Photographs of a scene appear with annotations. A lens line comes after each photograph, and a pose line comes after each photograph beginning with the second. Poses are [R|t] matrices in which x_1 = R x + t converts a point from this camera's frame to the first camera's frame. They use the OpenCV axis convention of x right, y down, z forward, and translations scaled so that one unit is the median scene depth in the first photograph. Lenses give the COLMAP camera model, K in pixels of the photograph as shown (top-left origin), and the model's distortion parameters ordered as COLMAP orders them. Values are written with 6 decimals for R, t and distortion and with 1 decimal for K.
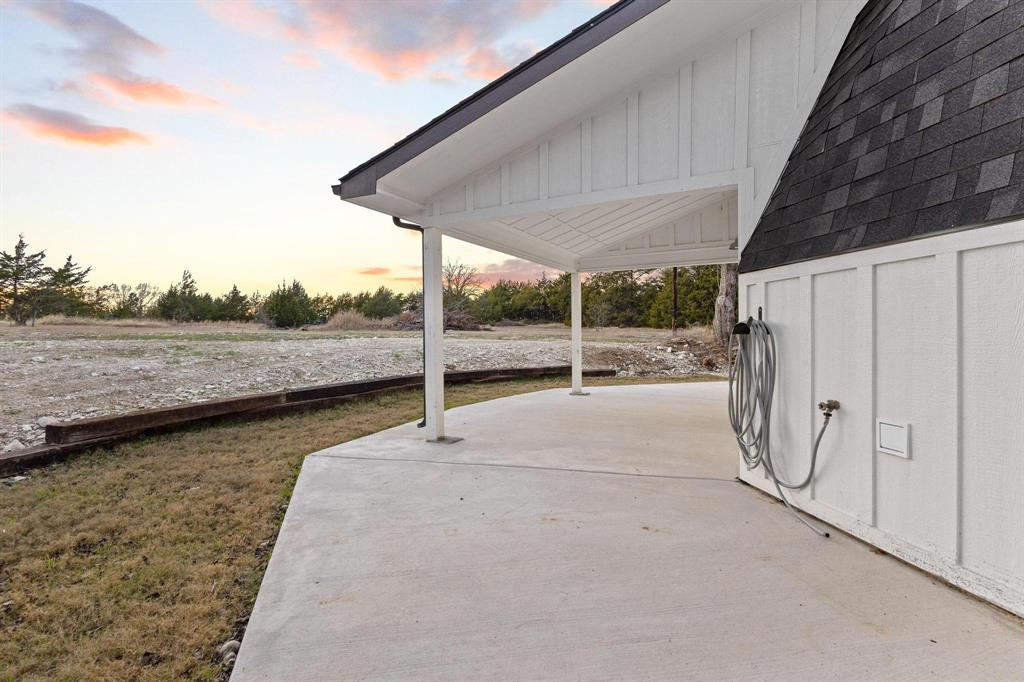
lens RADIAL K [[467.7, 0, 512.0], [0, 467.7, 341.0], [0, 0, 1]] dist [-0.002375, -0.000795]
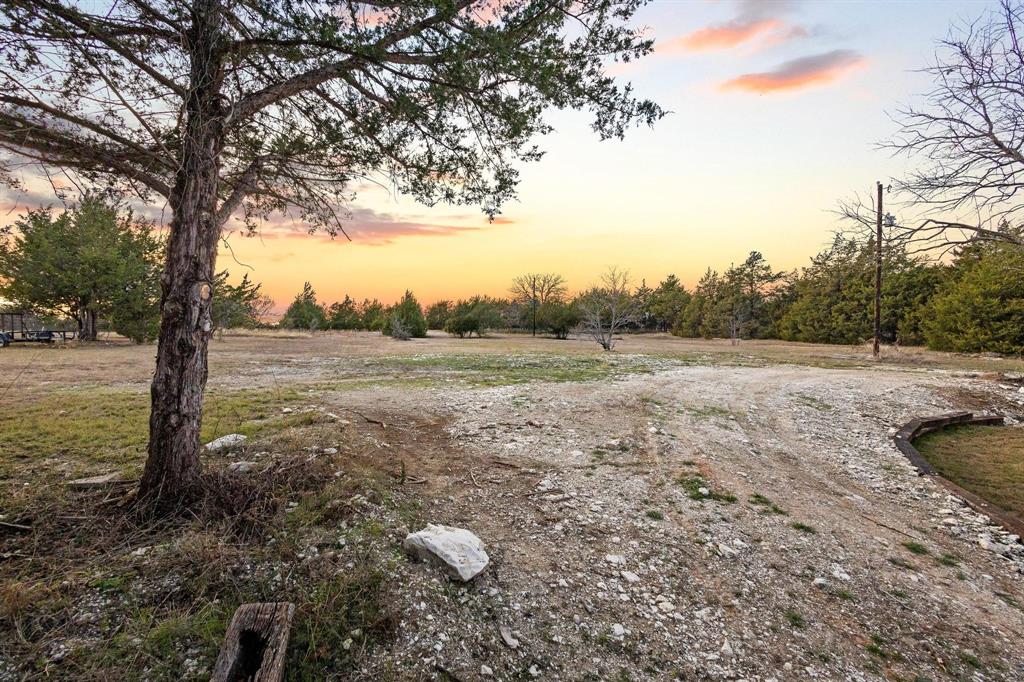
lens RADIAL K [[467.7, 0, 512.0], [0, 467.7, 341.0], [0, 0, 1]] dist [-0.002375, -0.000795]
pose [[0.993272, 0.006424, -0.115629, -0.184442], [-0.007336, 0.999945, -0.007464, -0.021477], [0.115575, 0.008262, 0.993264, 0.001396]]
